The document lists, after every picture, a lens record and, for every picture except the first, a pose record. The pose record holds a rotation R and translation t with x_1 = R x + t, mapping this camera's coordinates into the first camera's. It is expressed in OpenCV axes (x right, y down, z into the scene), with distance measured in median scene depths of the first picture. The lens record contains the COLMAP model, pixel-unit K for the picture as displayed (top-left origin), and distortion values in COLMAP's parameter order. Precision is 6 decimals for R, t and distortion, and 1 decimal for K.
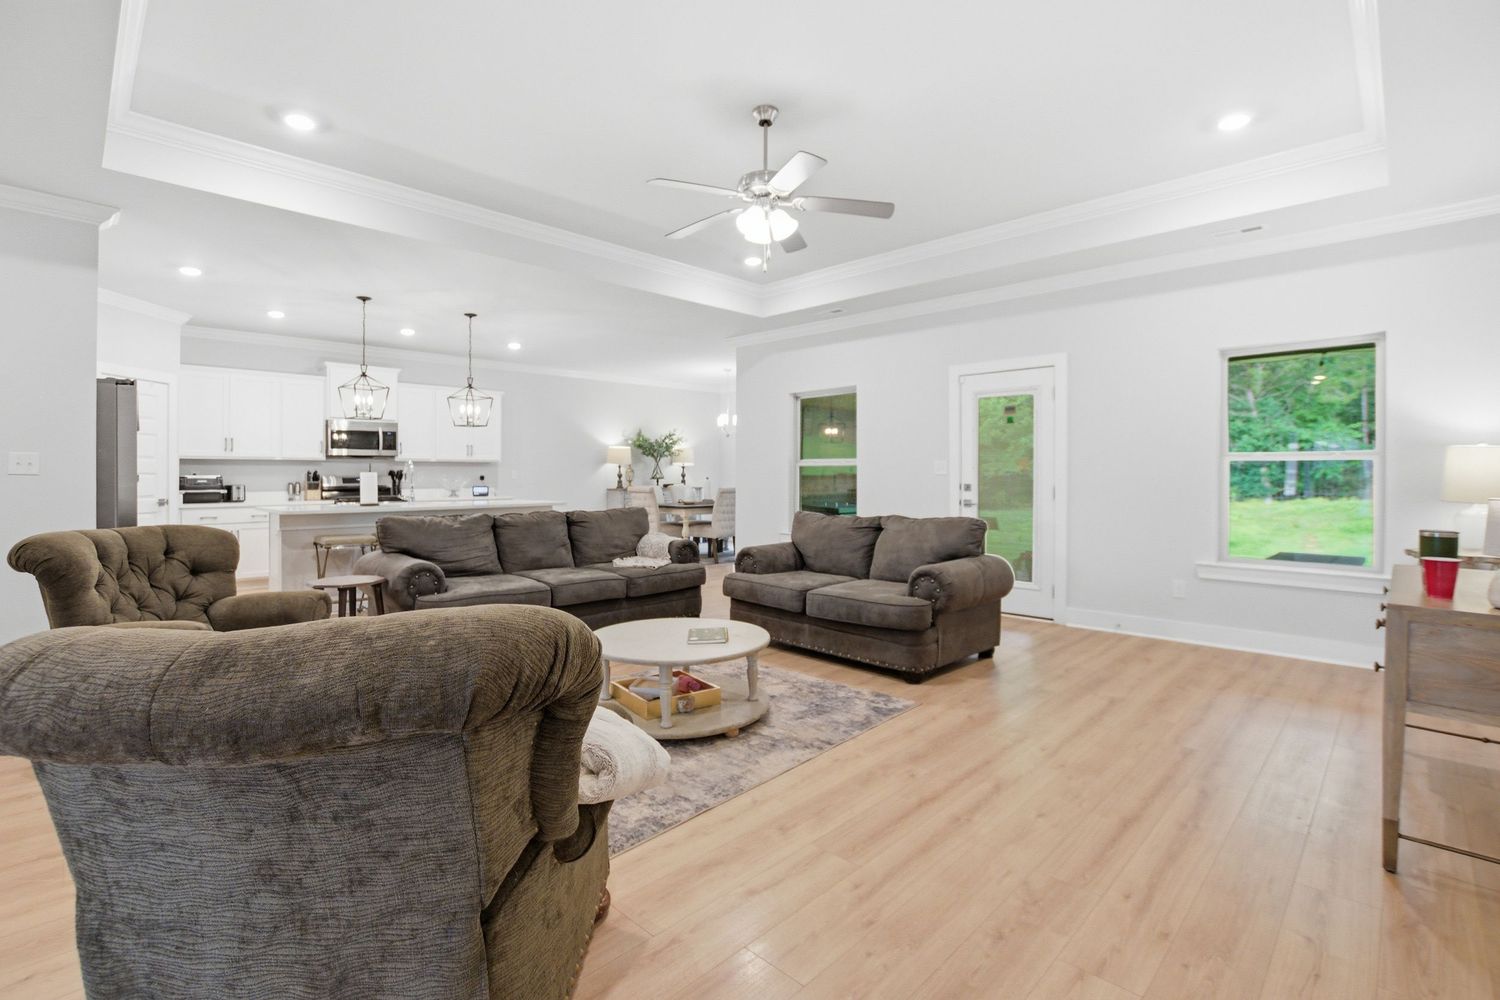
lens RADIAL K [[666.7, 0, 749.7], [0, 666.7, 497.2], [0, 0, 1]] dist [-0.039472, -0.000122]
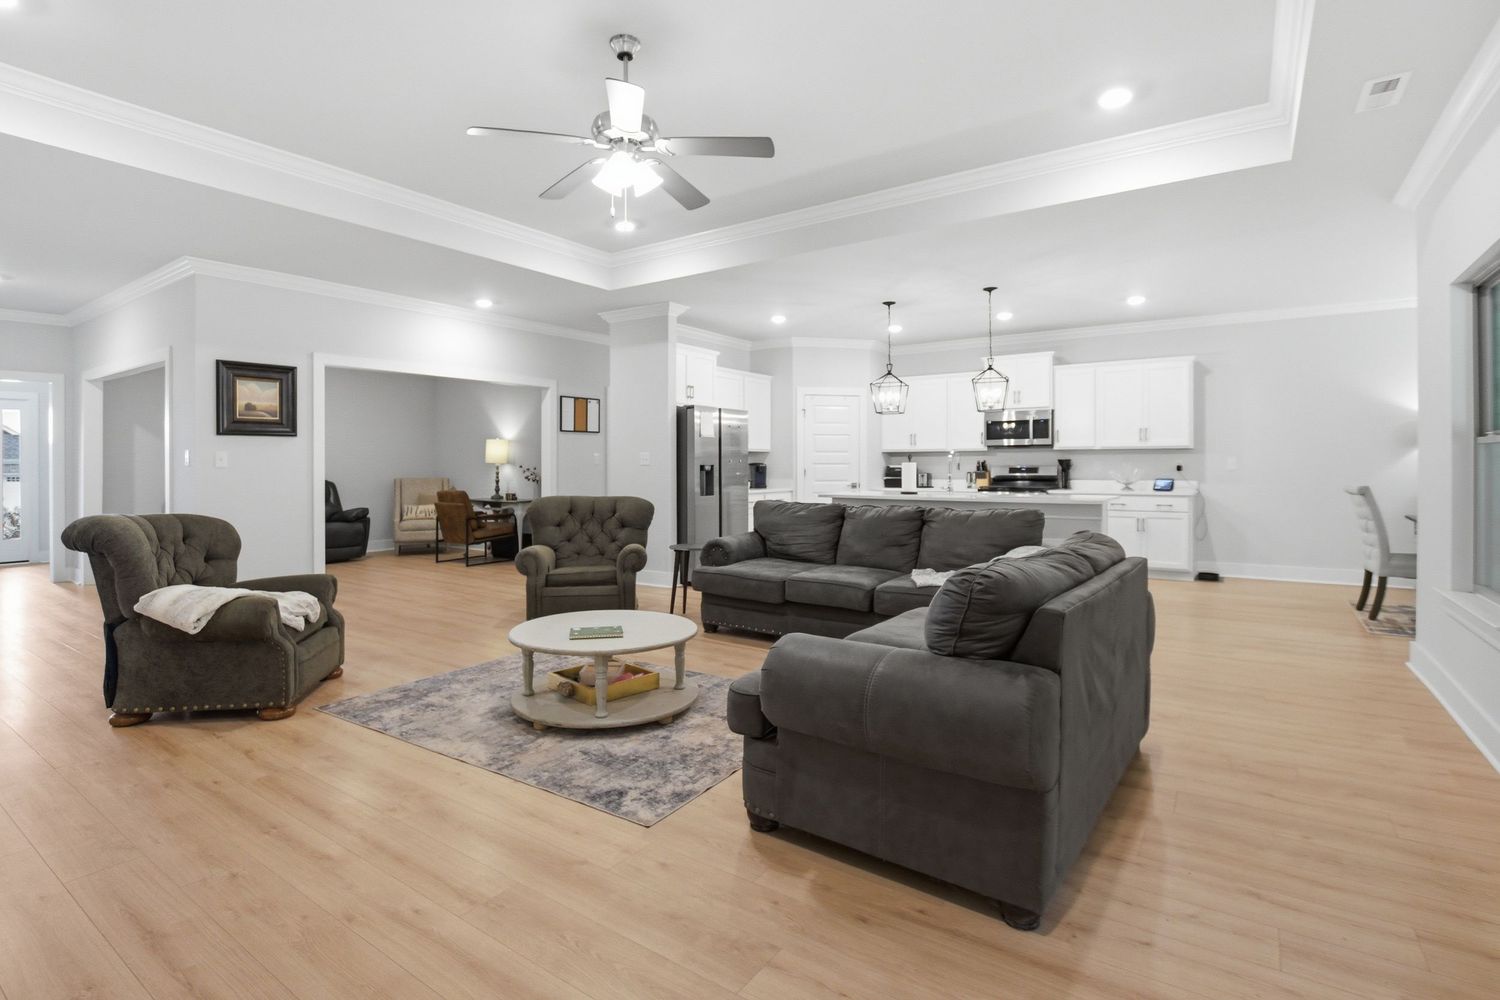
lens RADIAL K [[719.2, 0, 751.0], [0, 719.2, 475.7], [0, 0, 1]] dist [-0.019682, -0.000396]
pose [[0.188648, 0.013440, -0.981953, 0.908721], [-0.029210, 0.999541, 0.008069, -0.032192], [0.981610, 0.027161, 0.188954, 0.919231]]
